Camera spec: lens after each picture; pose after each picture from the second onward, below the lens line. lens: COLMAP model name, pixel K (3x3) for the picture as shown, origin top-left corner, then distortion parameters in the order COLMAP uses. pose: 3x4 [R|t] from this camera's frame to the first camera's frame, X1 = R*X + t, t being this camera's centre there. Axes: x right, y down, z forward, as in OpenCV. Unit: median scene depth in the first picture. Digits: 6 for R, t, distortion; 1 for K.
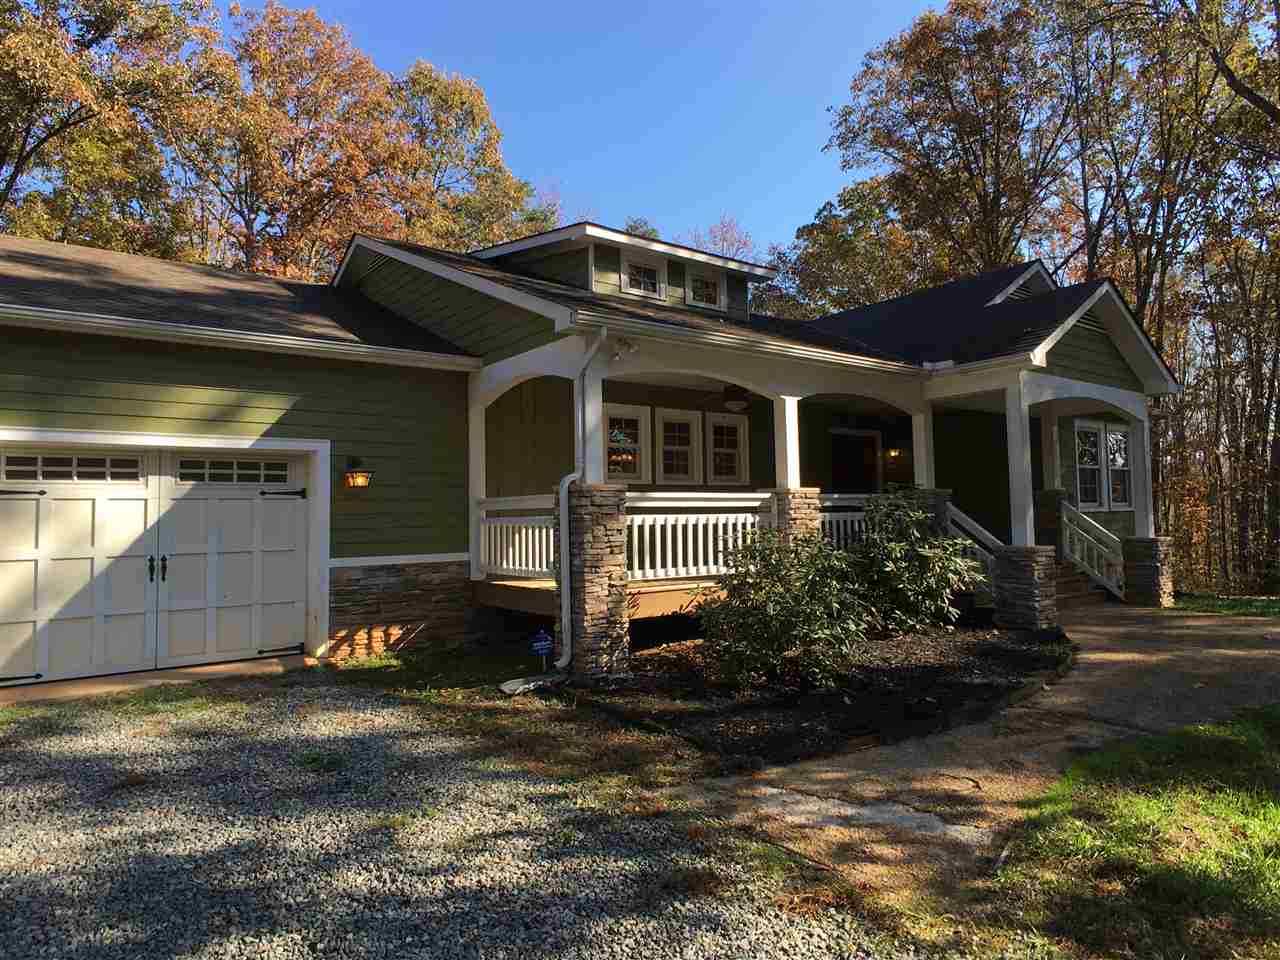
lens RADIAL K [[805.6, 0, 643.4], [0, 805.6, 468.5], [0, 0, 1]] dist [-0.006863, -0.000006]
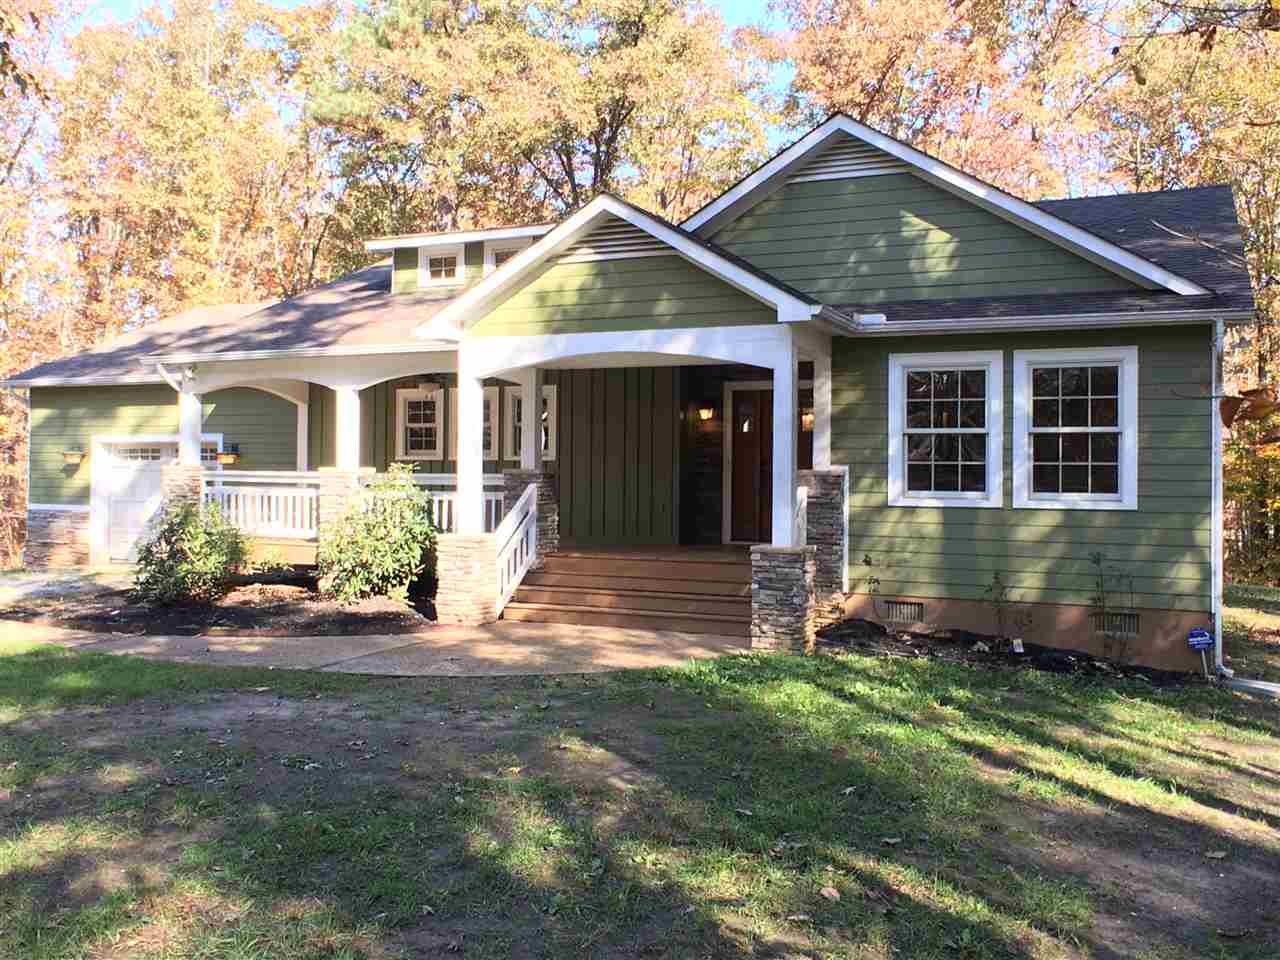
lens RADIAL K [[1191.2, 0, 638.8], [0, 1191.2, 485.5], [0, 0, 1]] dist [-0.012333, 0.000000]
pose [[0.458692, 0.027345, -0.888174, 1.890254], [0.032434, 0.998345, 0.047487, -0.017009], [0.888003, -0.050589, 0.457046, 0.610894]]
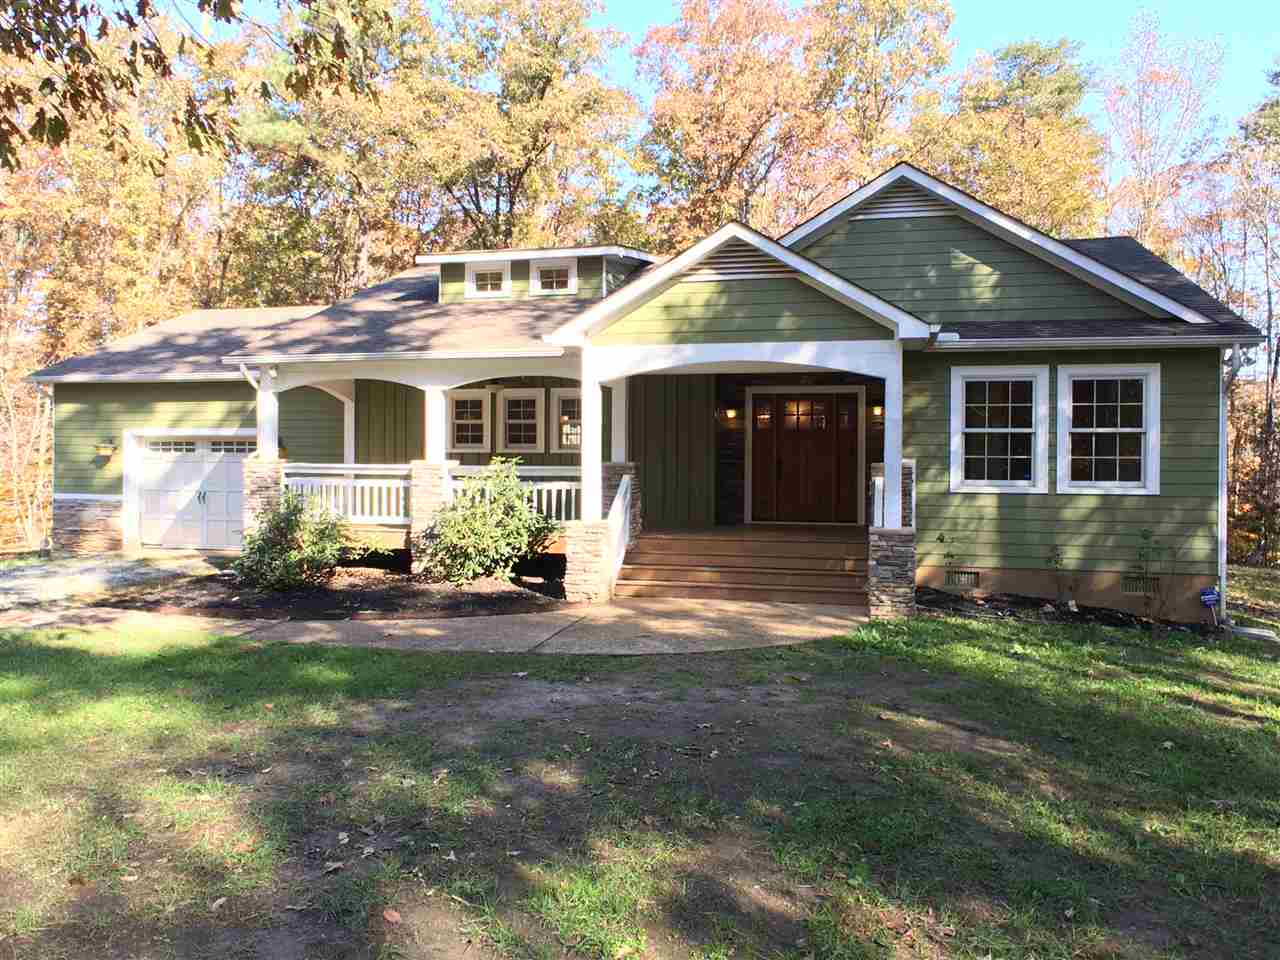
lens RADIAL K [[971.7, 0, 639.8], [0, 971.7, 482.1], [0, 0, 1]] dist [-0.015522, 0.006218]
pose [[0.620282, 0.037226, -0.783495, 1.591088], [0.027545, 0.997223, 0.069188, -0.038539], [0.783895, -0.064498, 0.617534, 0.322841]]
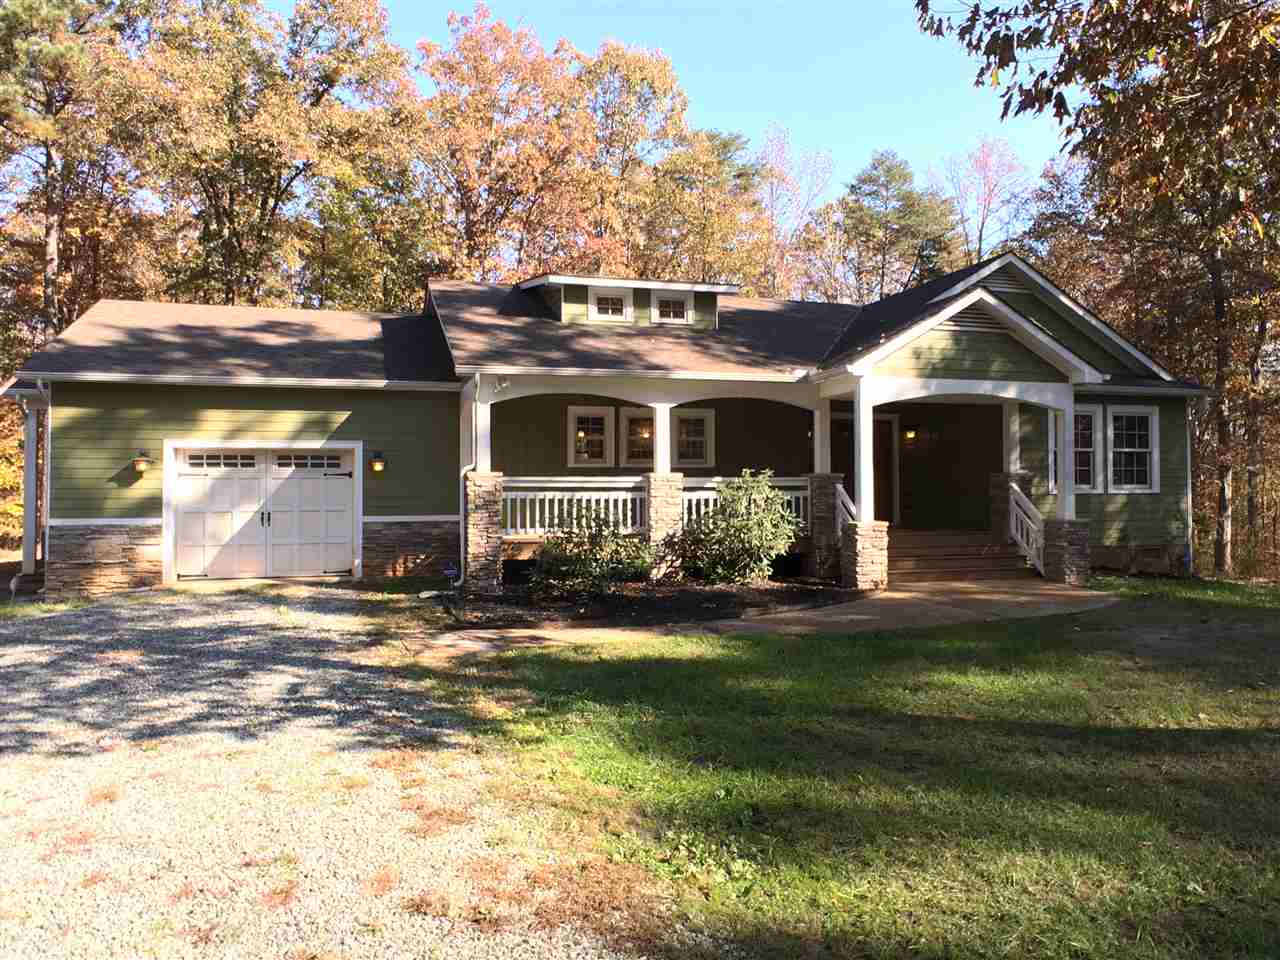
lens RADIAL K [[971.7, 0, 639.9], [0, 971.7, 473.6], [0, 0, 1]] dist [-0.015522, 0.006218]
pose [[0.929715, 0.009149, -0.368167, 0.756430], [0.008308, 0.998916, 0.045802, -0.050294], [0.368187, -0.045642, 0.928631, -0.523862]]
